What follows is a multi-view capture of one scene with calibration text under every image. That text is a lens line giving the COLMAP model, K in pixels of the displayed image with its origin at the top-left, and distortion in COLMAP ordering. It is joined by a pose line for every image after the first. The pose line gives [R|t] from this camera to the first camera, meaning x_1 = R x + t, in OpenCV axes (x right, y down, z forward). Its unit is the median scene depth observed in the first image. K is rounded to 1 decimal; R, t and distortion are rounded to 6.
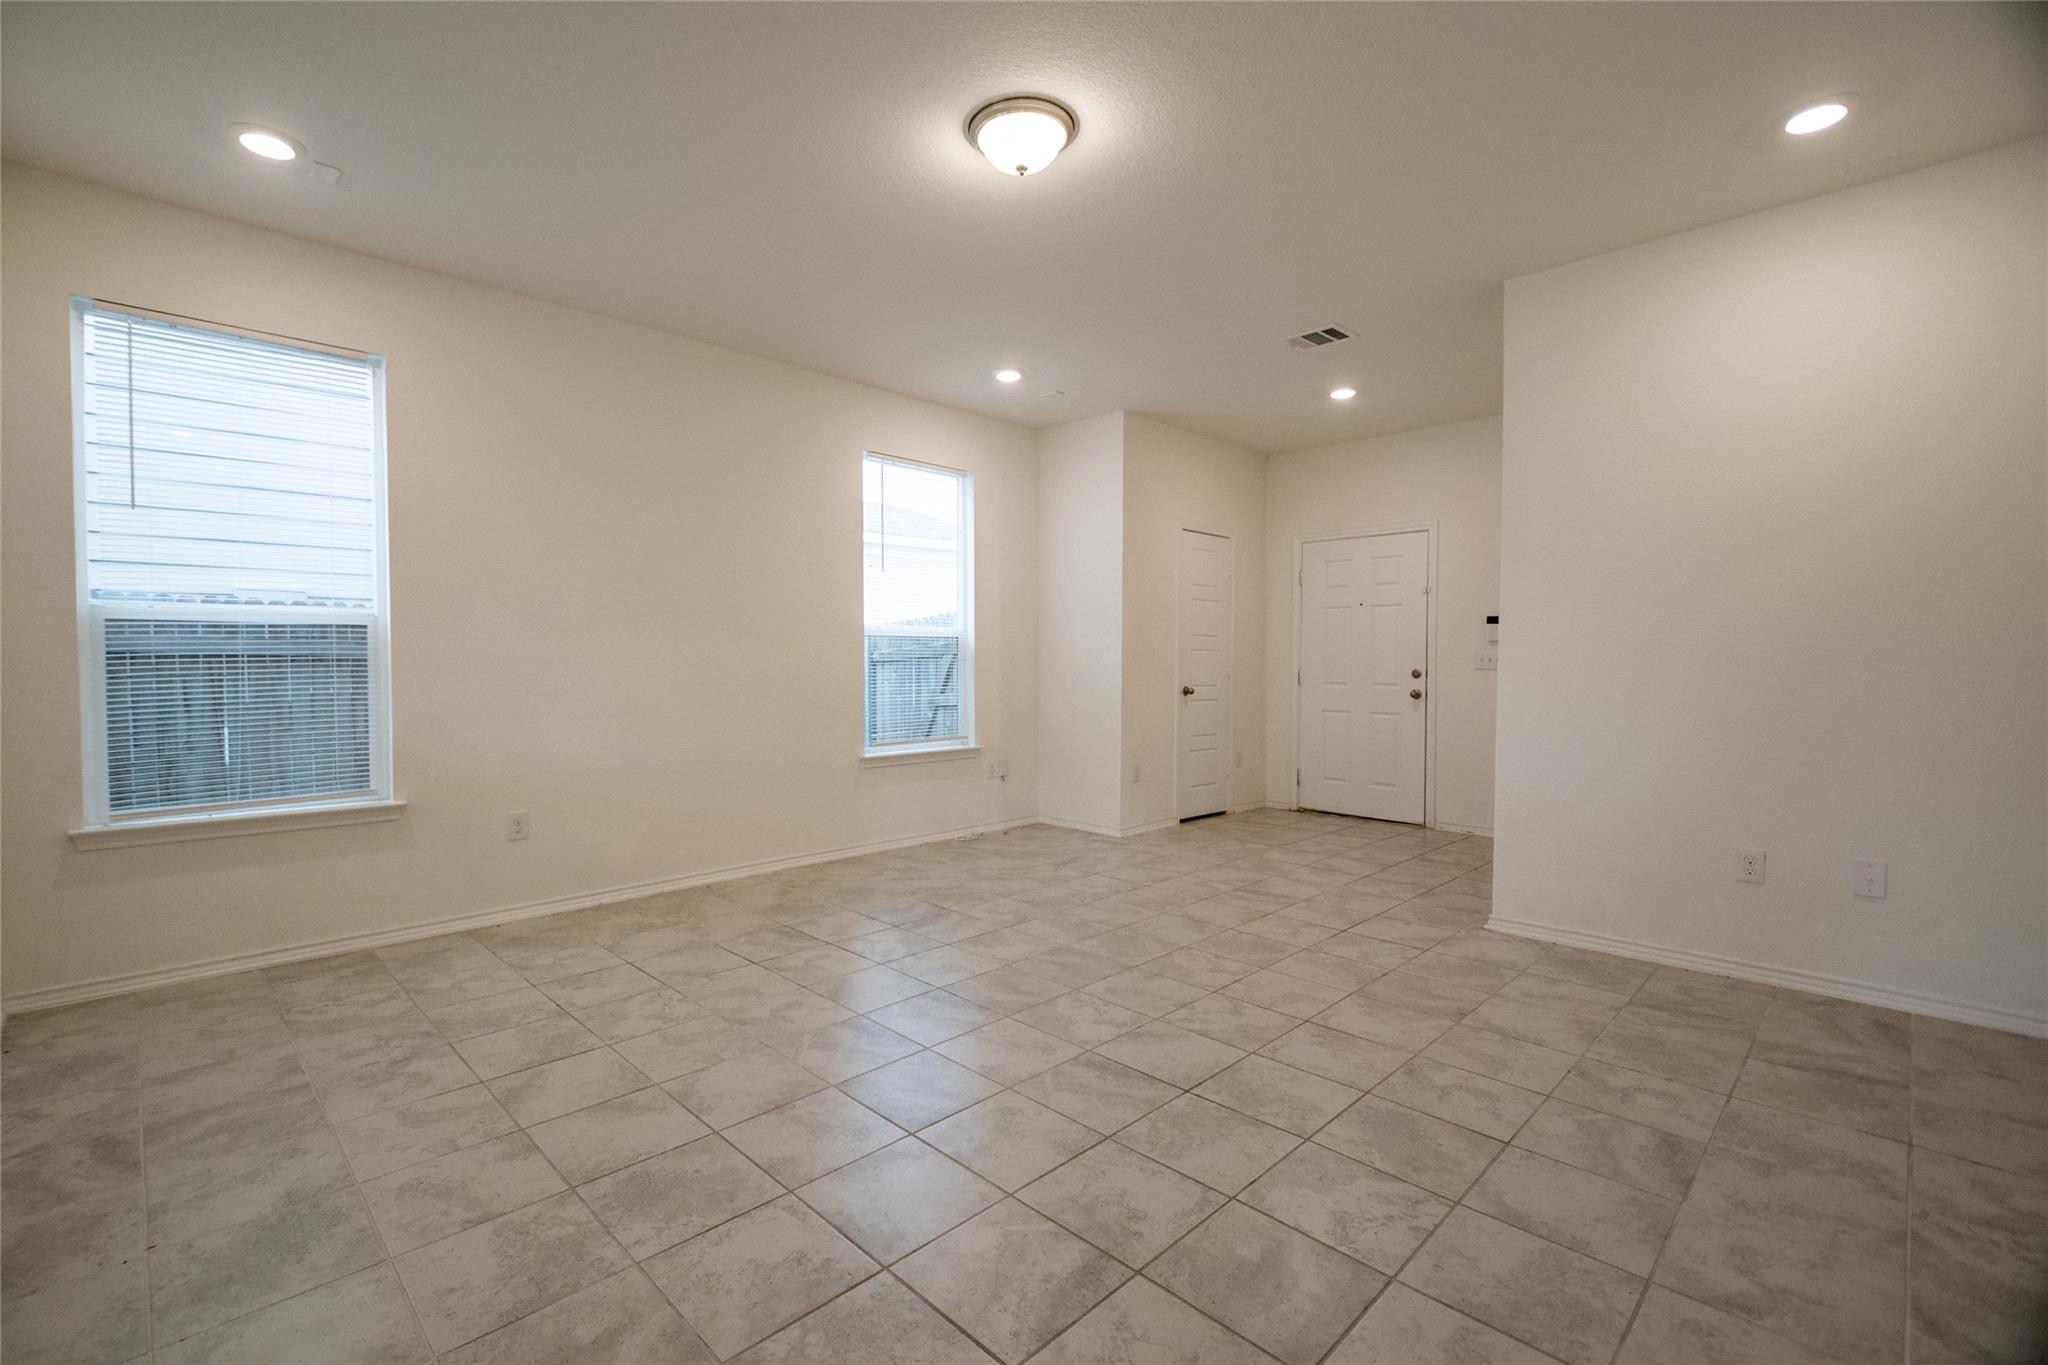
lens RADIAL K [[895.3, 0, 968.5], [0, 895.3, 687.1], [0, 0, 1]] dist [0.011603, -0.007248]
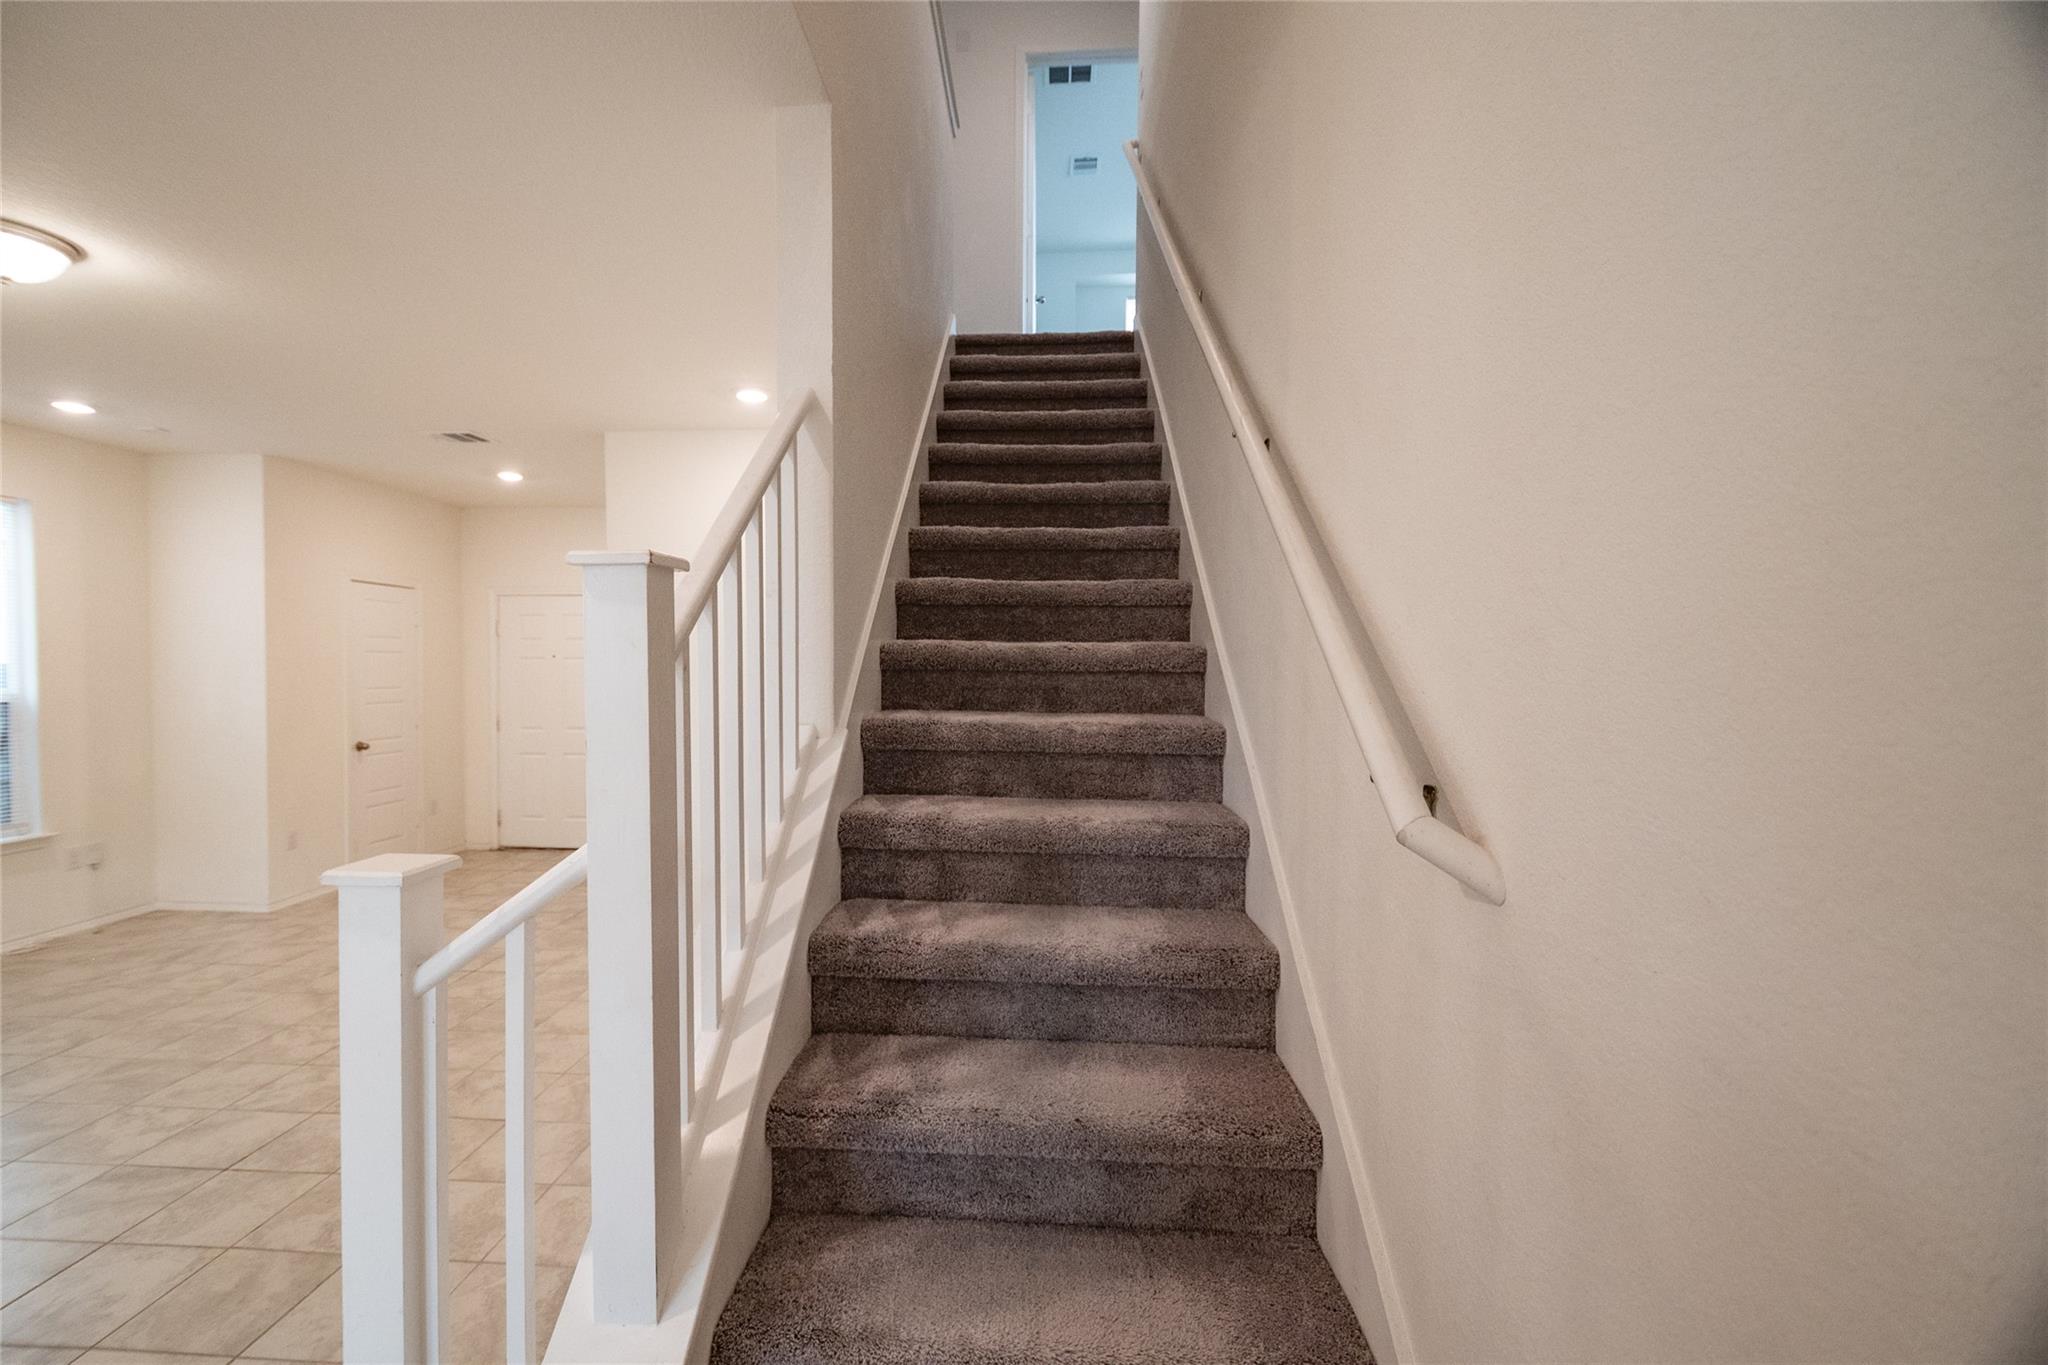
lens RADIAL K [[895.3, 0, 984.9], [0, 895.3, 680.9], [0, 0, 1]] dist [0.011603, -0.007248]
pose [[0.725661, -0.013211, 0.687926, 0.114489], [0.020253, 0.999793, -0.002164, -0.090240], [-0.687755, 0.015503, 0.725778, -0.314001]]
